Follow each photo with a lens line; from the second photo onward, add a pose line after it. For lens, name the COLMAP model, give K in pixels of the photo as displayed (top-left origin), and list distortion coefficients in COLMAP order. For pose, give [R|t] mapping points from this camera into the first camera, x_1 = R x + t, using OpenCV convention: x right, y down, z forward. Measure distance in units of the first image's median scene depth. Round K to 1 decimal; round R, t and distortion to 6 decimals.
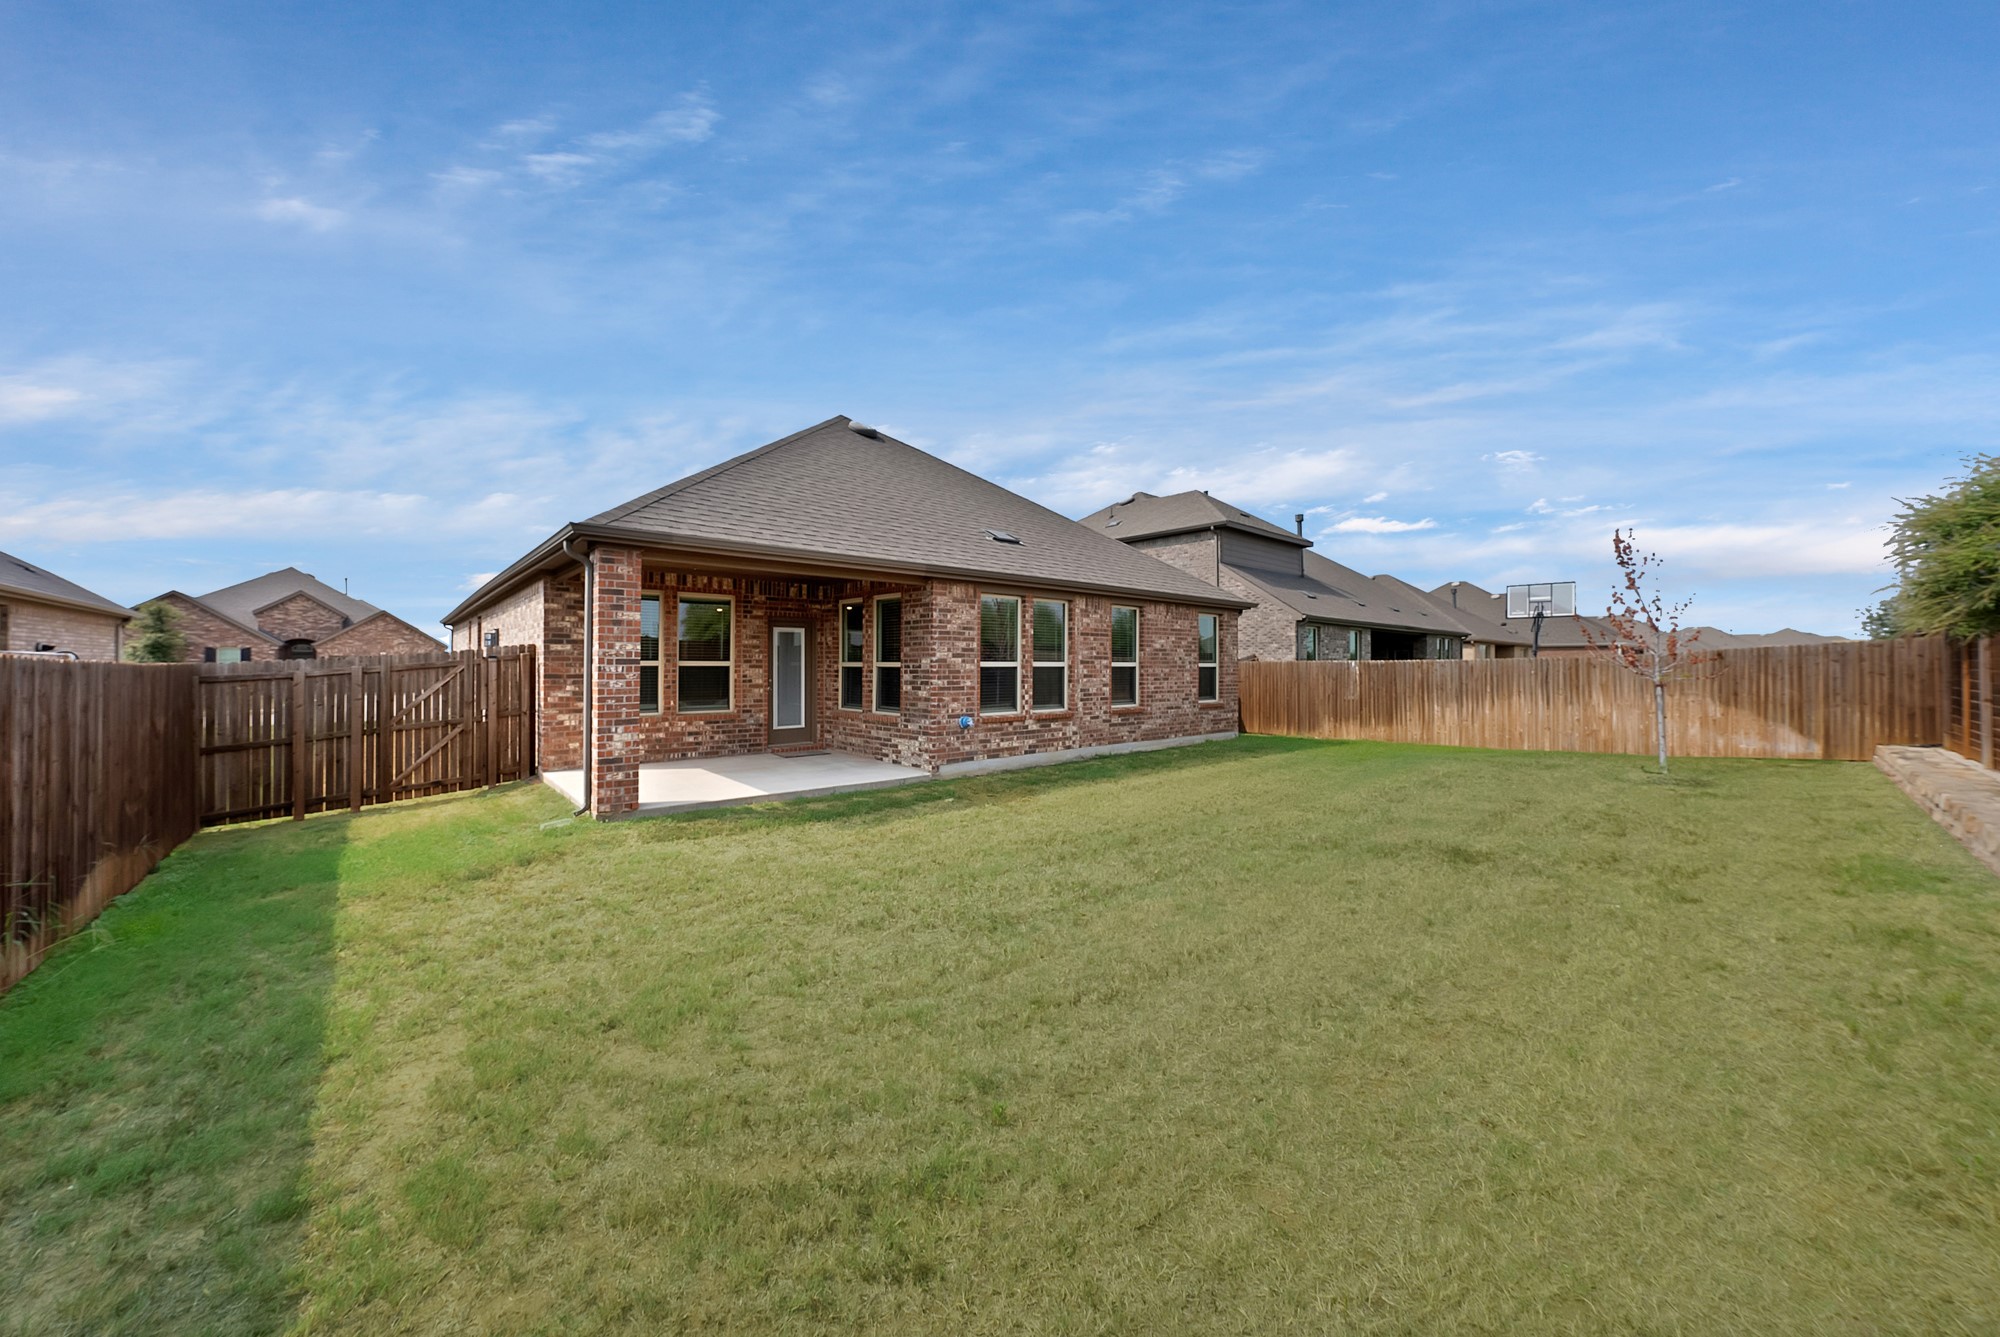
lens RADIAL K [[730.1, 0, 1013.3], [0, 730.1, 660.1], [0, 0, 1]] dist [-0.031311, 0.006371]
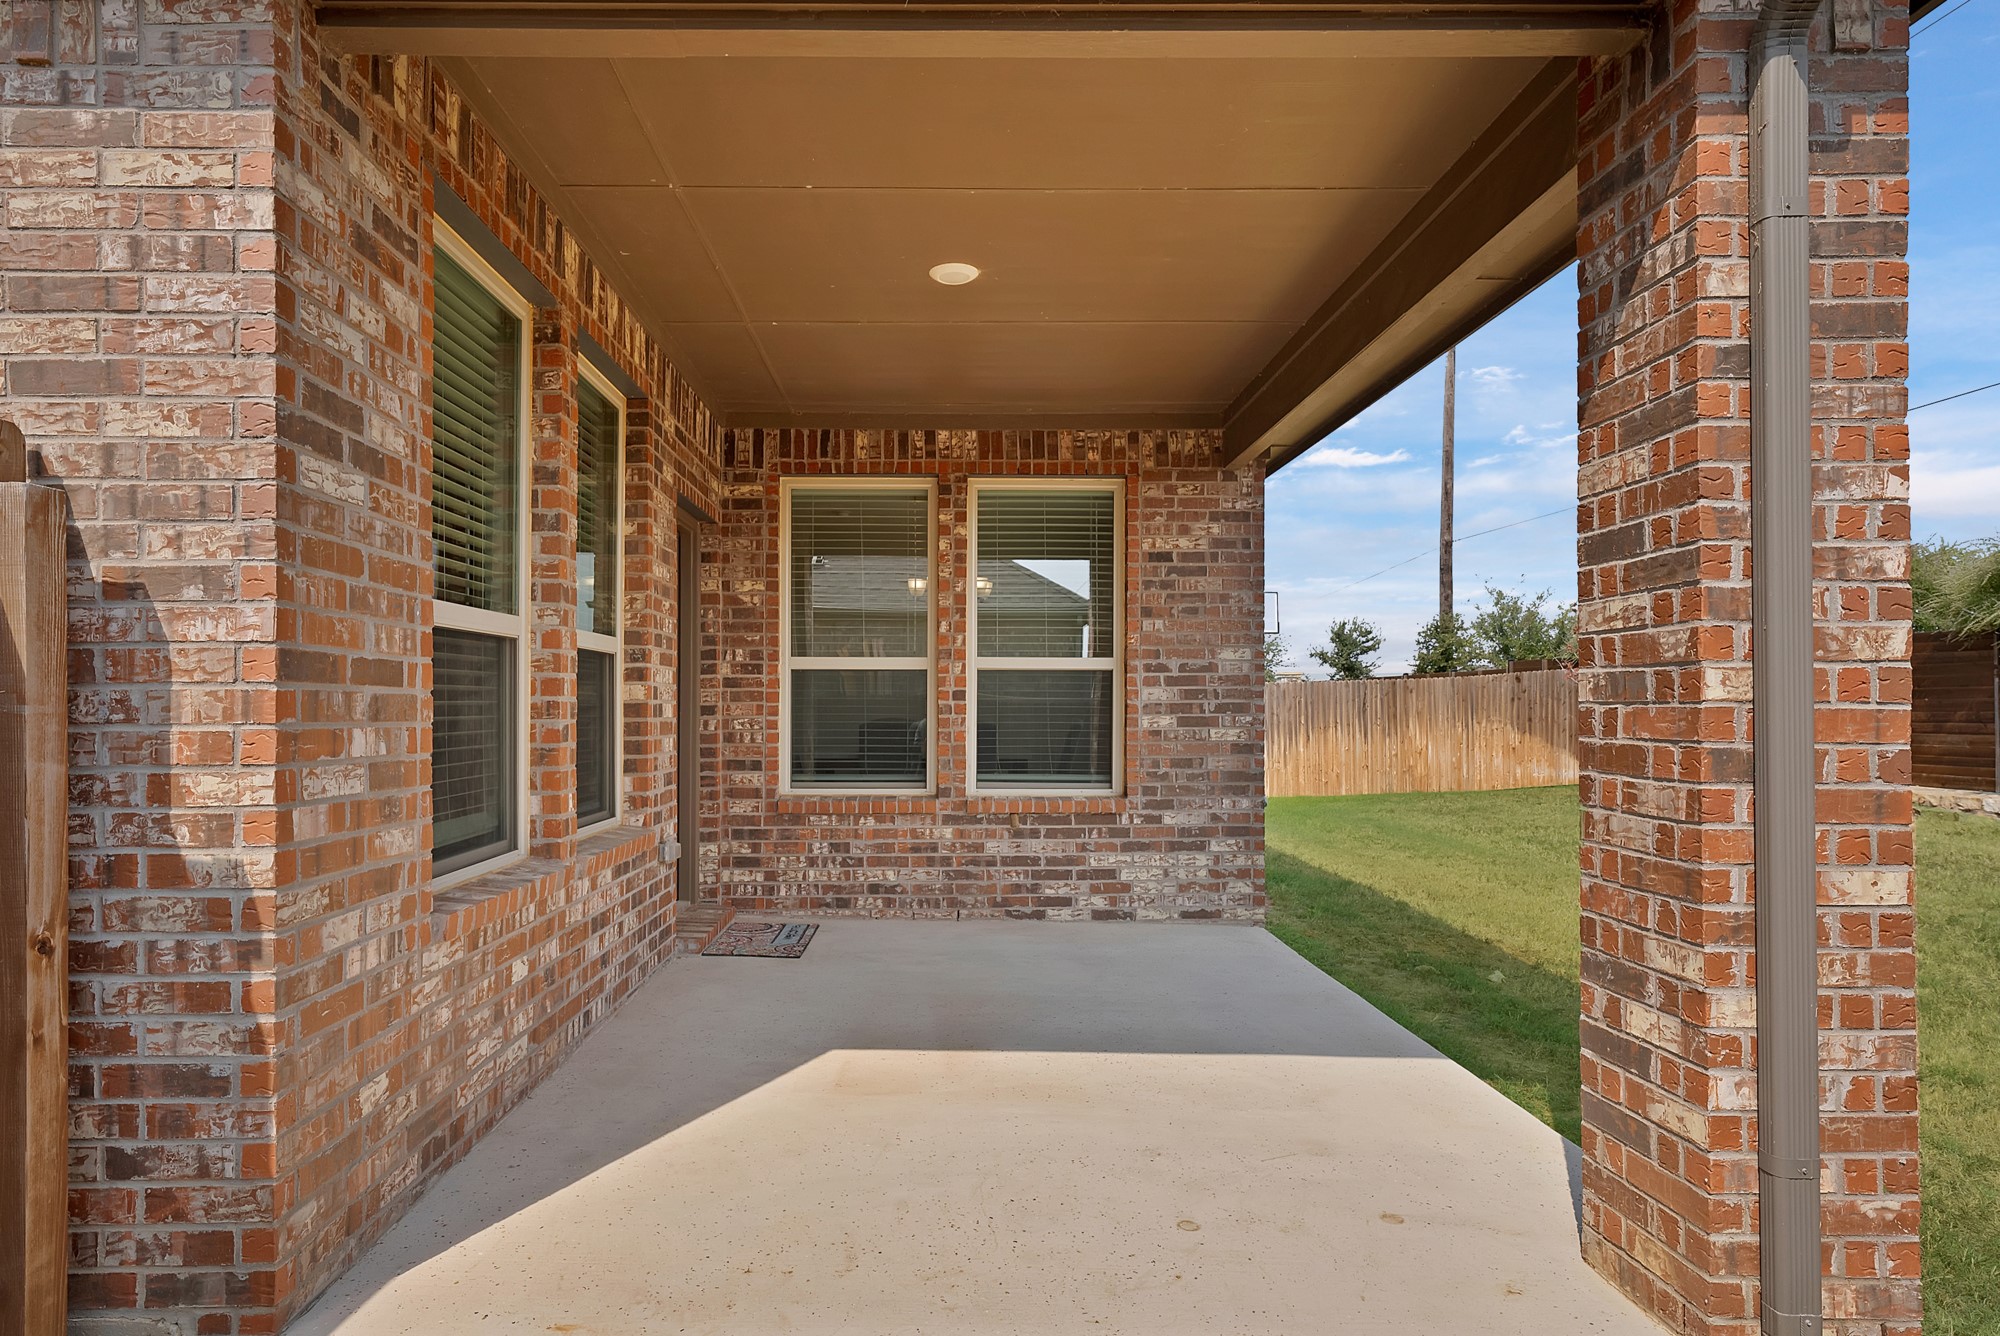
lens RADIAL K [[1093.4, 0, 996.1], [0, 1093.4, 699.9], [0, 0, 1]] dist [0.000522, 0.000048]
pose [[0.666495, 0.001743, 0.745507, -0.551984], [-0.004456, 0.999989, 0.001646, 0.021967], [-0.745496, -0.004419, 0.666495, 0.574844]]
